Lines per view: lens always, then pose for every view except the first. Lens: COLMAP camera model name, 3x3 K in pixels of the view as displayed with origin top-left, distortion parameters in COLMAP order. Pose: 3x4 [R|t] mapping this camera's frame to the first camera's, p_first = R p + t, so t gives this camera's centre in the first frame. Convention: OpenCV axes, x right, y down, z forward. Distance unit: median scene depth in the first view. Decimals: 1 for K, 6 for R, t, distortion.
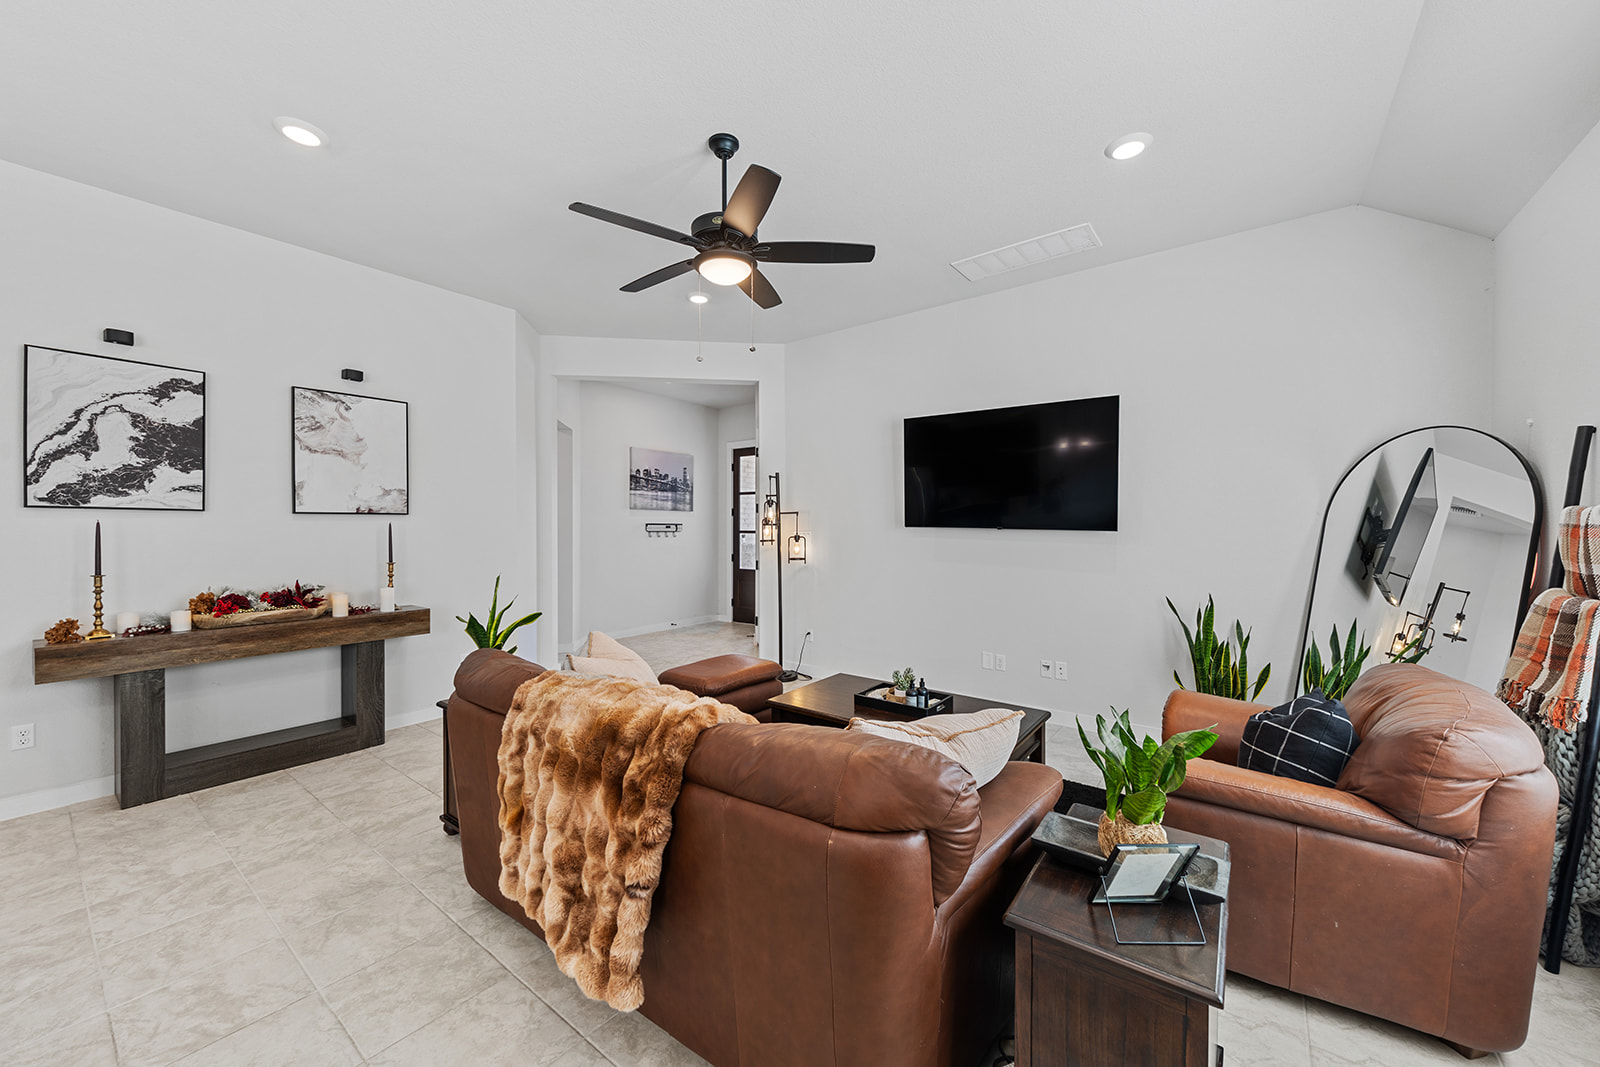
lens RADIAL K [[588.4, 0, 803.7], [0, 588.4, 533.0], [0, 0, 1]] dist [-0.005546, 0.000583]
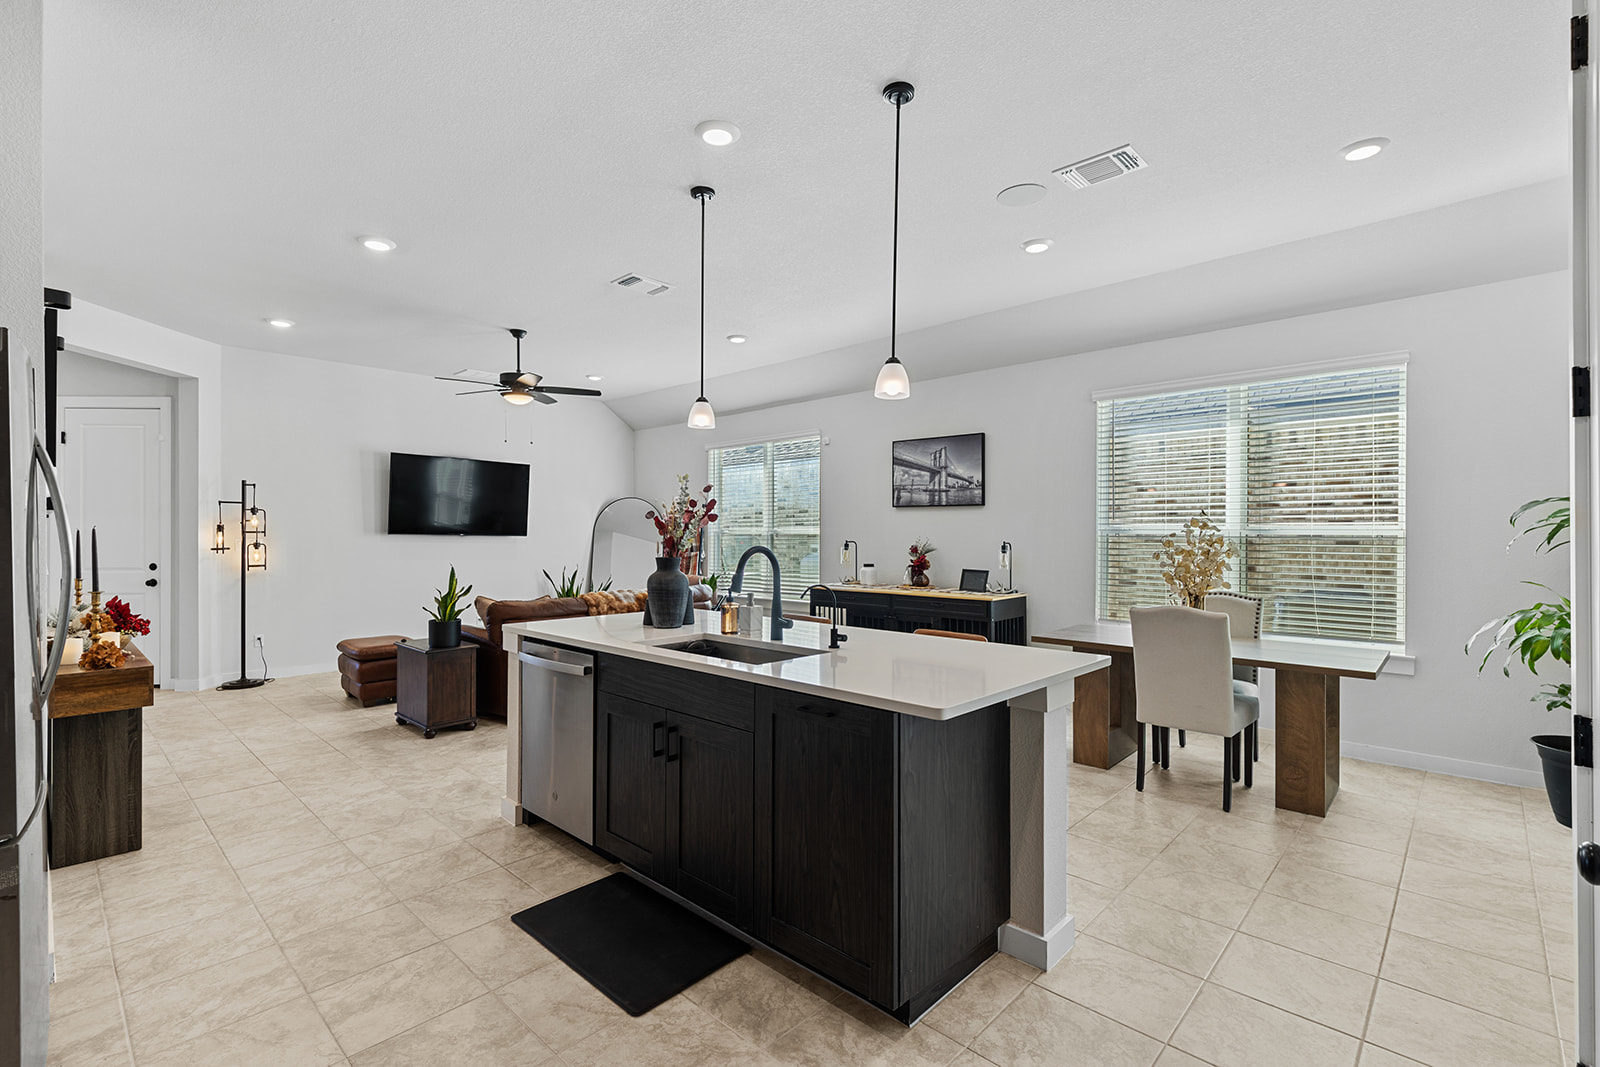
lens RADIAL K [[716.7, 0, 786.8], [0, 716.7, 538.2], [0, 0, 1]] dist [0.001695, -0.001380]
pose [[0.127420, -0.006491, 0.991828, -1.981602], [0.013276, 0.999900, 0.004838, 0.003651], [-0.991760, 0.012551, 0.127494, -0.119015]]
